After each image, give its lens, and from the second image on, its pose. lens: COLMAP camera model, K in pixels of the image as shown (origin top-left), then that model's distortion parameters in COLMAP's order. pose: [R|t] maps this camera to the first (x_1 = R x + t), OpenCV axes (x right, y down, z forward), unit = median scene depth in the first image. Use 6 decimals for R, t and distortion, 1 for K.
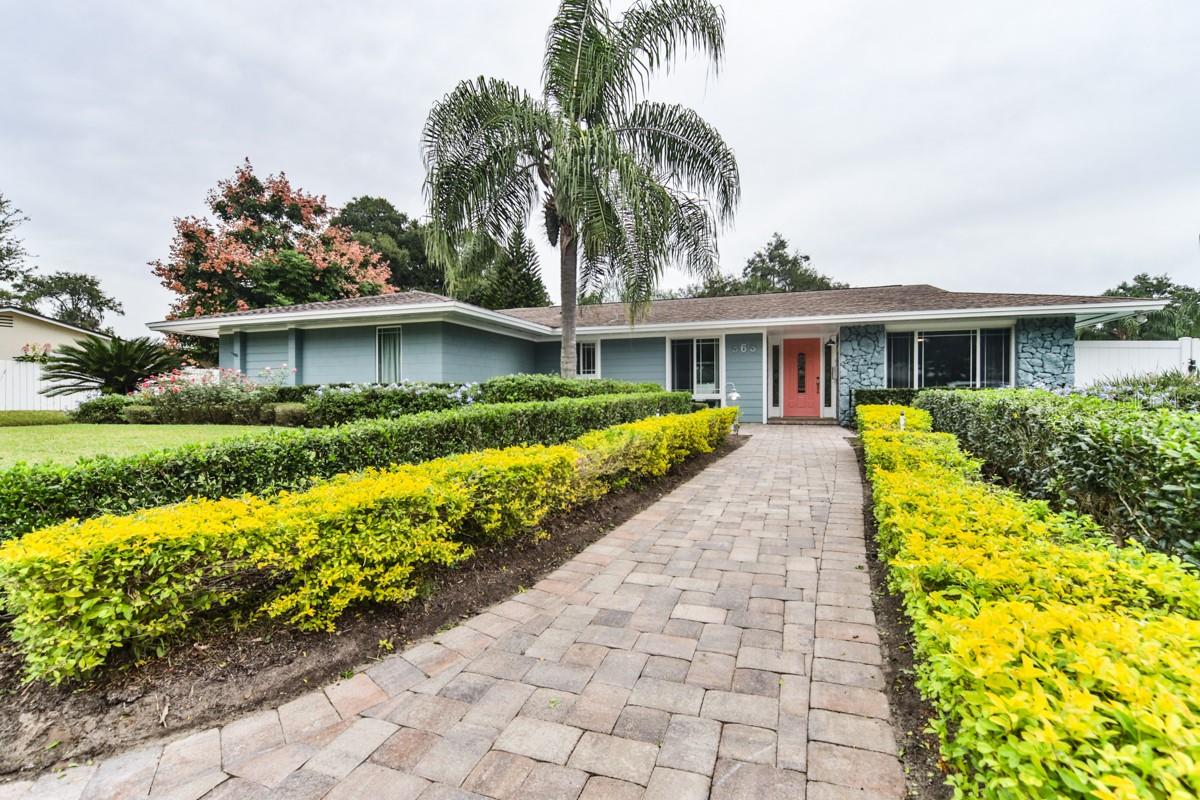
lens RADIAL K [[524.4, 0, 605.4], [0, 524.4, 397.1], [0, 0, 1]] dist [-0.006168, 0.003612]
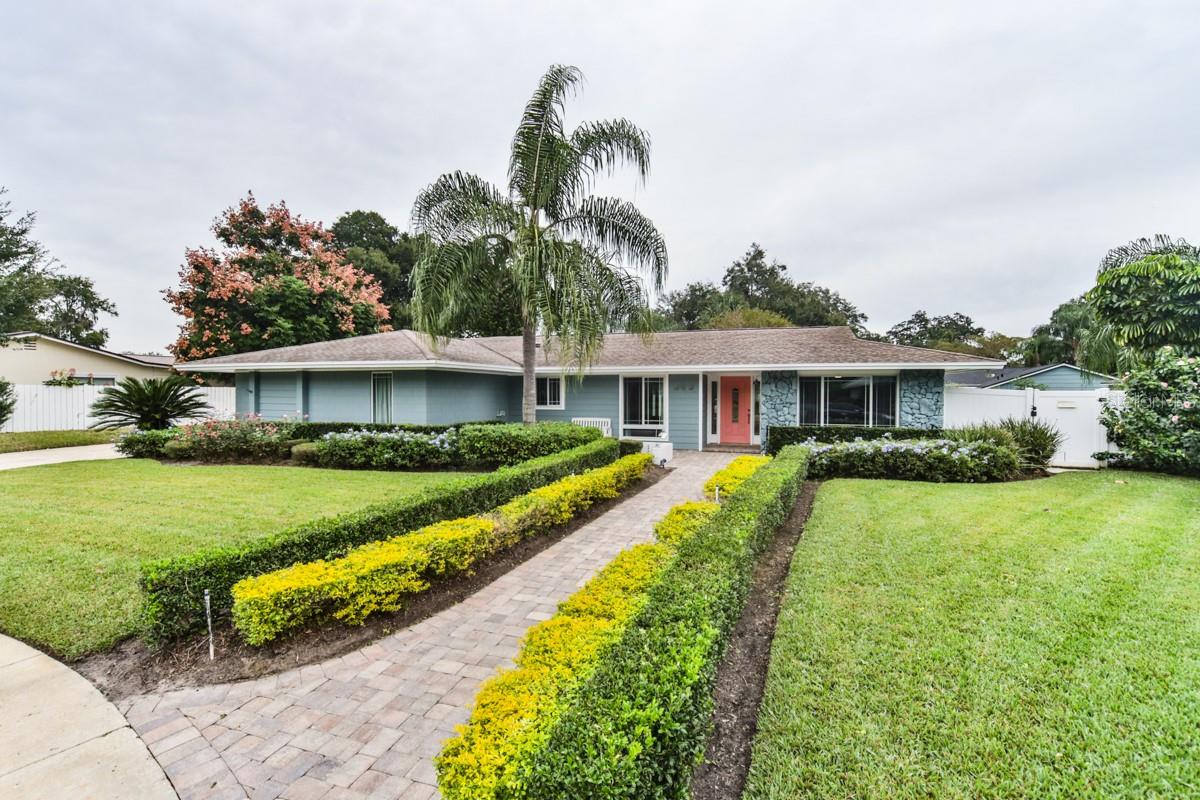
lens RADIAL K [[524.4, 0, 602.5], [0, 524.4, 393.6], [0, 0, 1]] dist [-0.006168, 0.003612]
pose [[0.999926, 0.003861, 0.011503, 0.073983], [-0.003885, 0.999990, 0.002093, -0.085976], [-0.011495, -0.002138, 0.999932, -0.194710]]
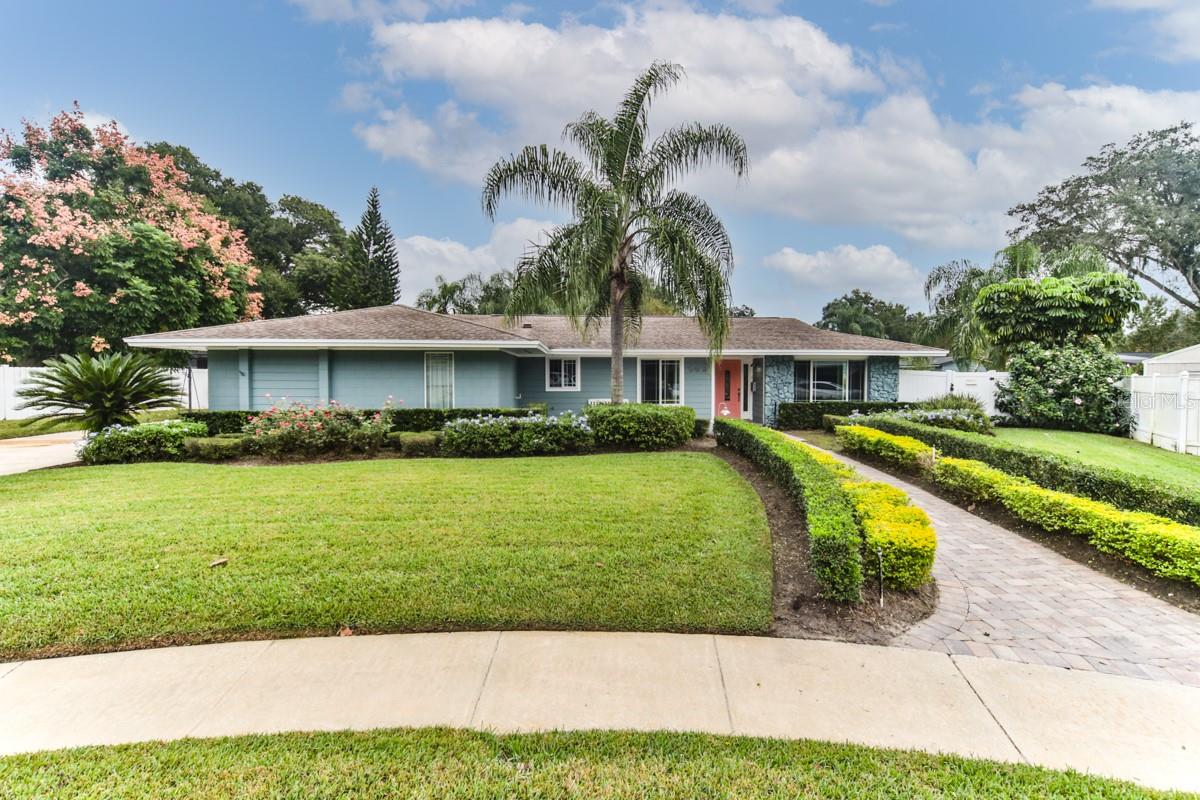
lens RADIAL K [[524.4, 0, 606.8], [0, 524.4, 398.7], [0, 0, 1]] dist [-0.006168, 0.003612]
pose [[0.927340, -0.015294, 0.373908, -0.474253], [-0.002742, 0.998860, 0.047655, -0.087037], [-0.374210, -0.045217, 0.926241, -0.137328]]
